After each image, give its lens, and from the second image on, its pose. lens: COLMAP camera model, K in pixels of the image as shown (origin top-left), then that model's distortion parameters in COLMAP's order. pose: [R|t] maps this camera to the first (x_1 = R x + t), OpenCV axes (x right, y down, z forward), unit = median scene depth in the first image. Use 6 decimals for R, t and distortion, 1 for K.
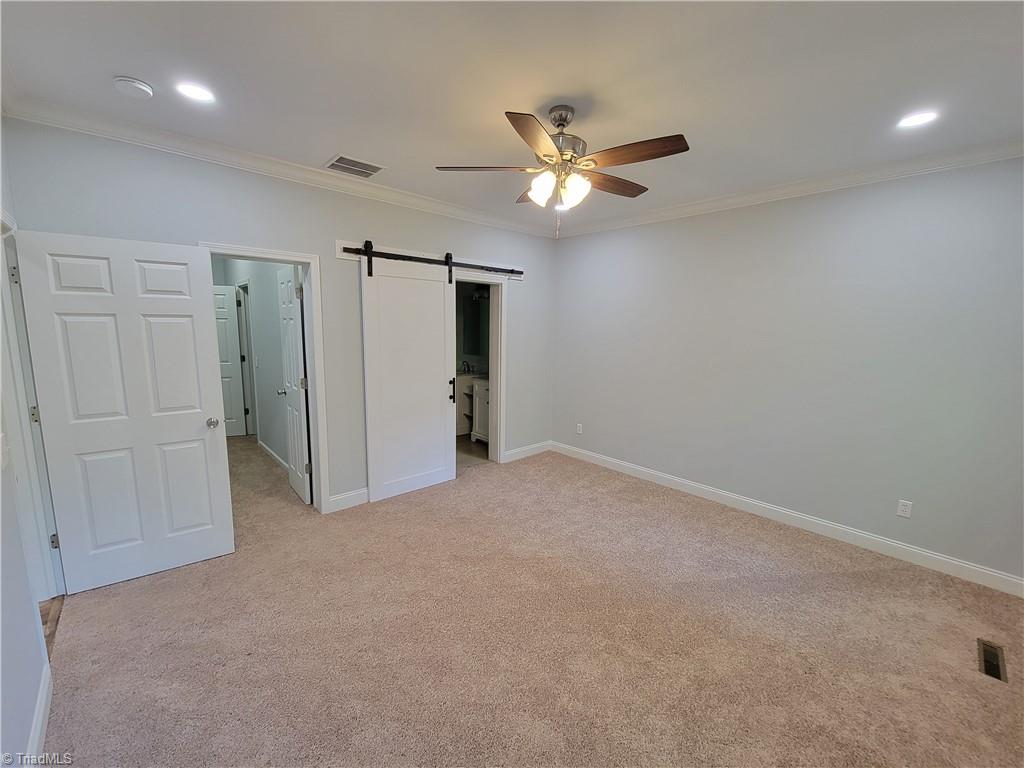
lens RADIAL K [[416.0, 0, 514.8], [0, 416.0, 382.7], [0, 0, 1]] dist [0.004932, -0.003698]
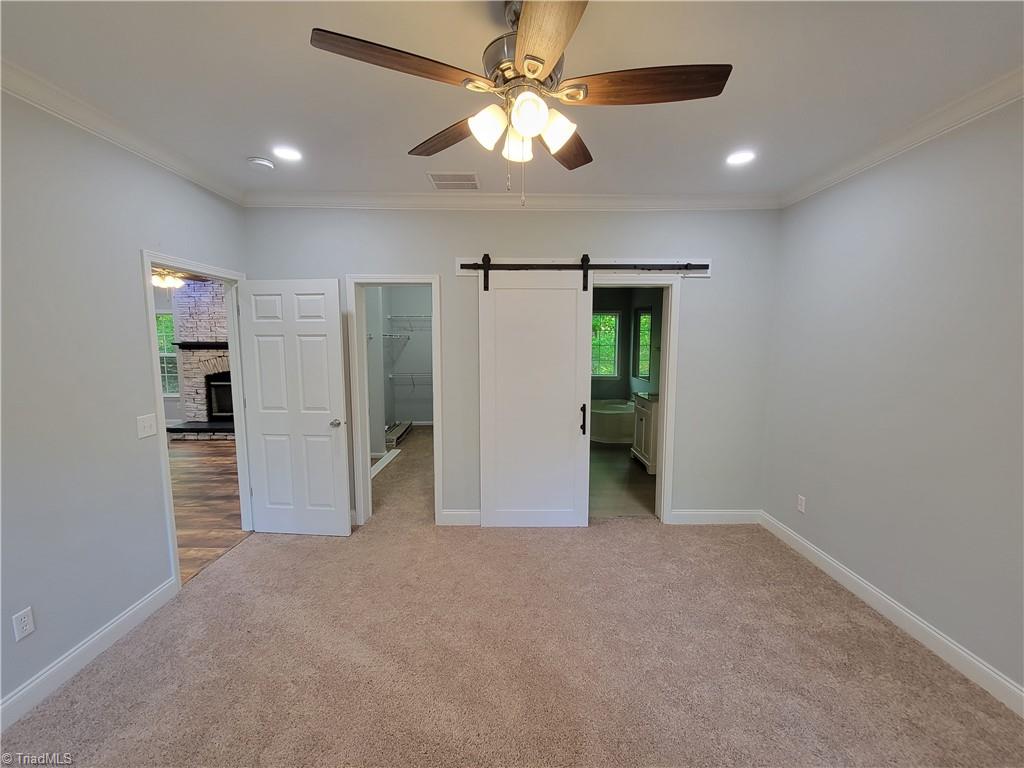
lens RADIAL K [[416.0, 0, 514.8], [0, 416.0, 382.7], [0, 0, 1]] dist [0.004932, -0.003698]
pose [[0.740652, 0.055336, -0.669607, 0.357335], [-0.083541, 0.996454, -0.010059, -0.040602], [0.666675, 0.063390, 0.742648, 0.348547]]
